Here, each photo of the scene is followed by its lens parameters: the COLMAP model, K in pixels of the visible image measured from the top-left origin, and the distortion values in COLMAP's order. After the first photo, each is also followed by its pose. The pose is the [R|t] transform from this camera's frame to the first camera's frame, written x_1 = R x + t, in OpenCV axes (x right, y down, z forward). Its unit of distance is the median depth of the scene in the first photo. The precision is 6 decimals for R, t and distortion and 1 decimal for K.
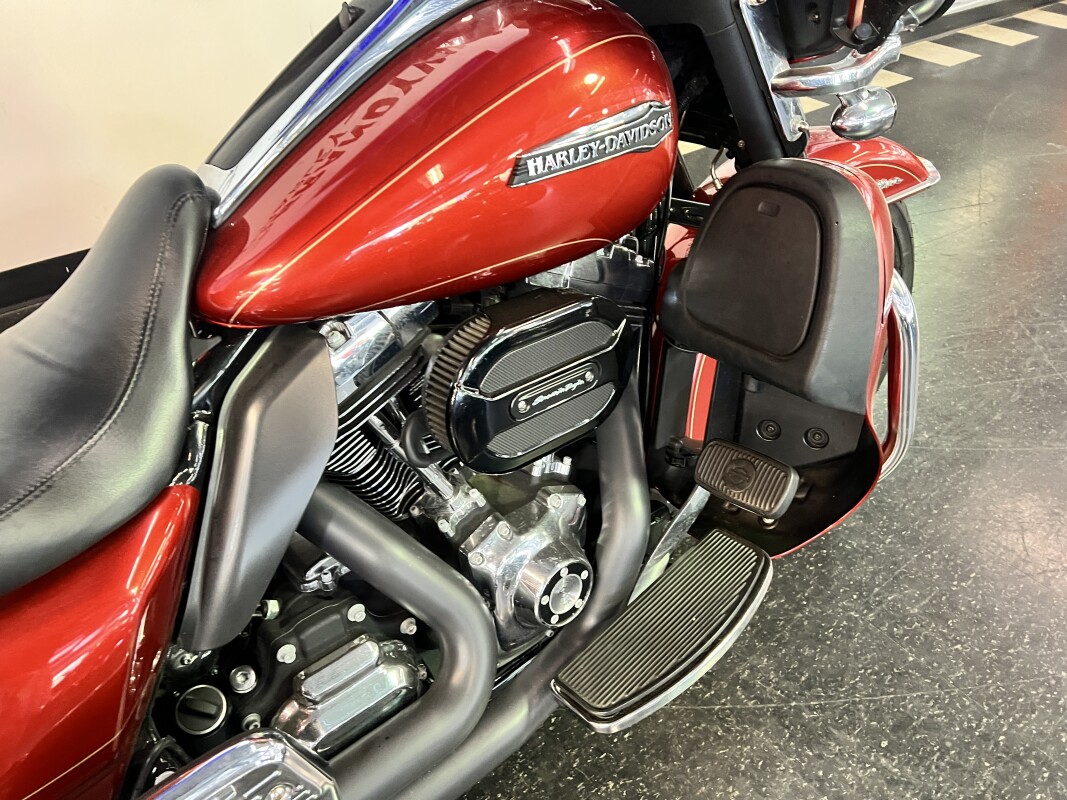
lens RADIAL K [[803.9, 0, 534.4], [0, 803.9, 405.2], [0, 0, 1]] dist [0.032413, -0.019805]
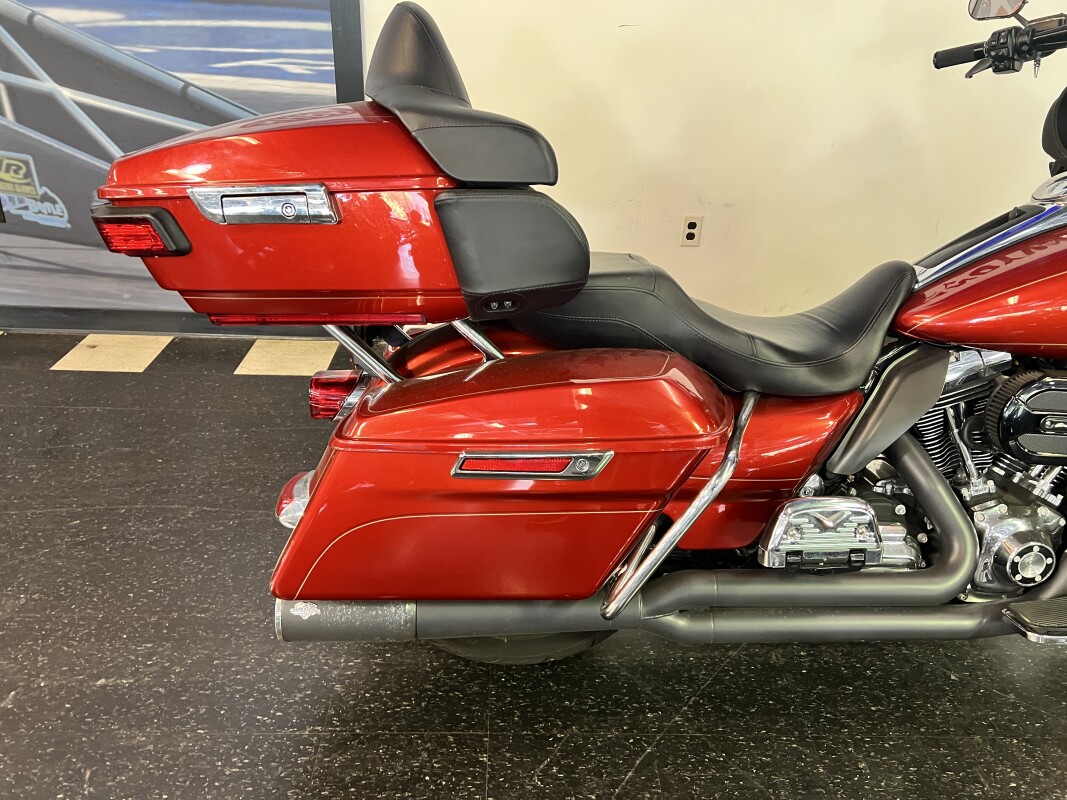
lens RADIAL K [[803.9, 0, 534.4], [0, 803.9, 393.2], [0, 0, 1]] dist [0.032413, -0.019805]
pose [[0.797344, 0.284316, -0.532360, 0.015248], [-0.393121, 0.913958, -0.100683, 0.540220], [0.457928, 0.289561, 0.840509, -0.998133]]
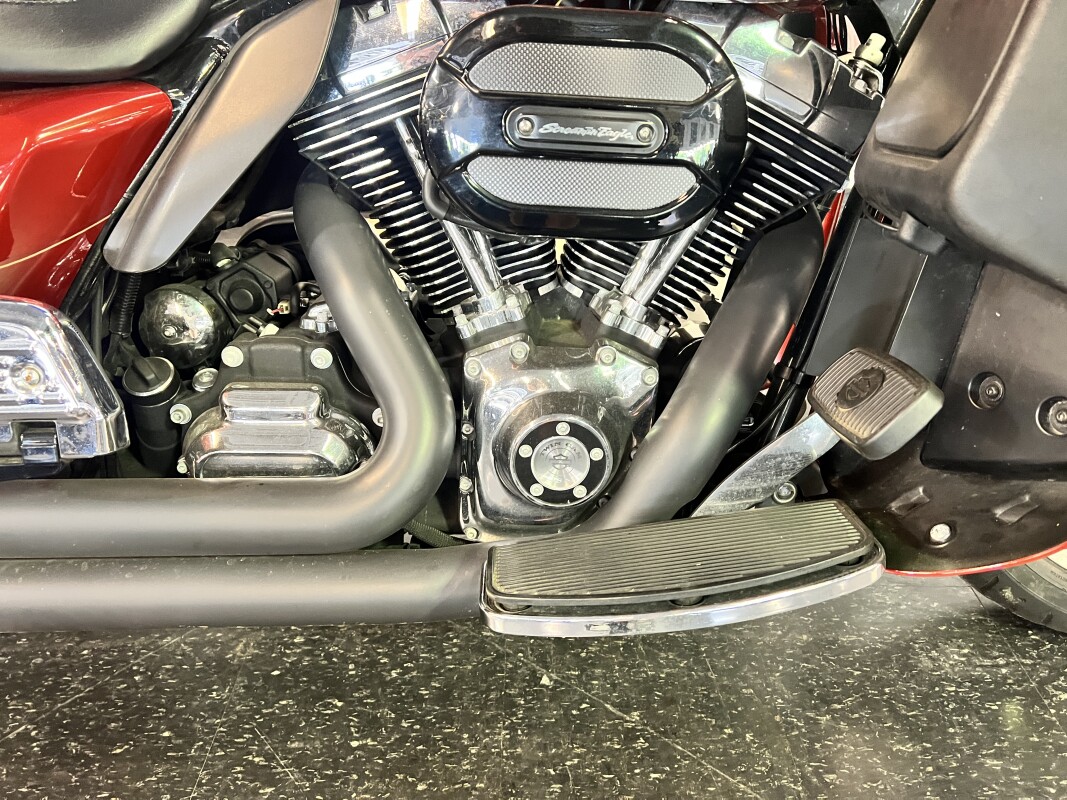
lens RADIAL K [[803.9, 0, 540.0], [0, 803.9, 396.8], [0, 0, 1]] dist [0.032413, -0.019805]
pose [[0.777879, 0.300919, -0.551681, 0.477811], [-0.381333, 0.923820, -0.033780, 0.242179], [0.499489, 0.236651, 0.833371, 0.414344]]
